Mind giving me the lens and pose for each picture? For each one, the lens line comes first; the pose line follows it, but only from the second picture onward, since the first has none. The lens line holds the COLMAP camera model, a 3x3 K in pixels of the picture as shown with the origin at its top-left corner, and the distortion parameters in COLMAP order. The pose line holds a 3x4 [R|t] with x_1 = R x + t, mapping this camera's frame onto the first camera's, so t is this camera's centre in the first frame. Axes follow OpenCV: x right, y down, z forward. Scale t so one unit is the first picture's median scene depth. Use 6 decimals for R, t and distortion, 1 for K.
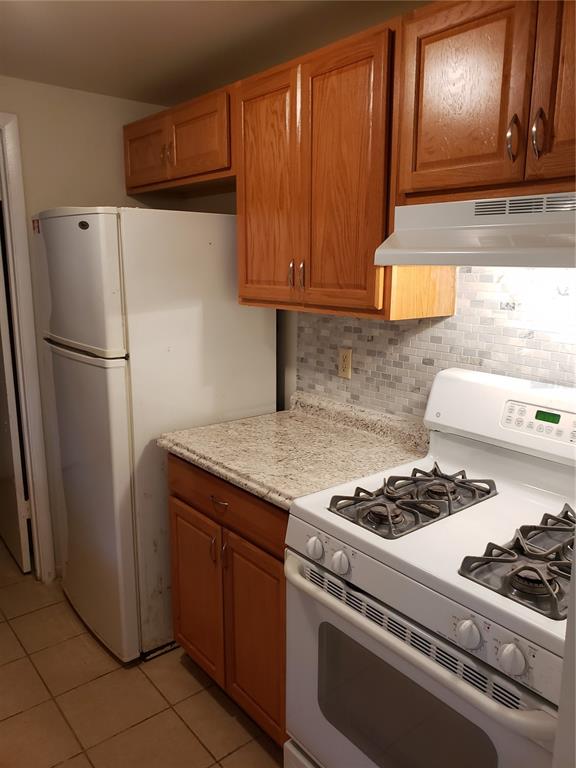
lens RADIAL K [[599.8, 0, 288.0], [0, 599.8, 384.0], [0, 0, 1]] dist [0.020814, 0.002601]
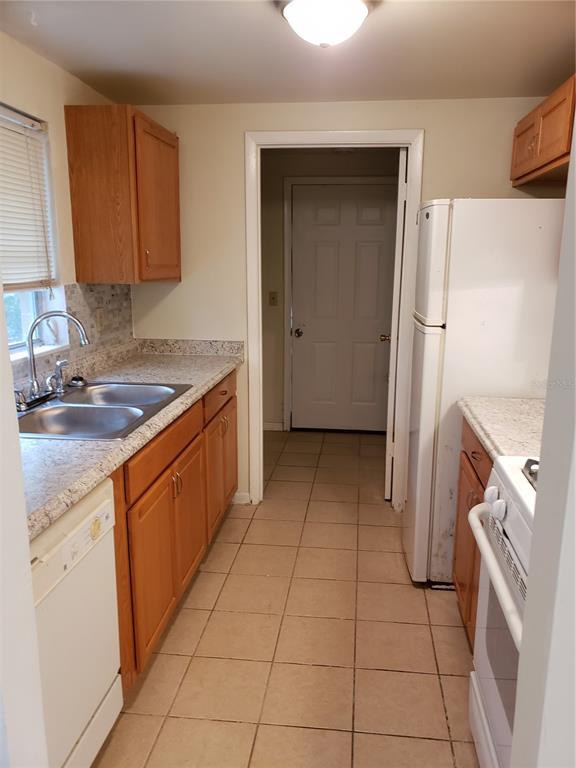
lens RADIAL K [[587.6, 0, 293.1], [0, 587.6, 387.3], [0, 0, 1]] dist [0.007635, 0.002224]
pose [[0.705241, 0.157142, -0.691333, 0.340519], [-0.147426, 0.986316, 0.073800, 0.031799], [0.693470, 0.049873, 0.718757, -0.031990]]
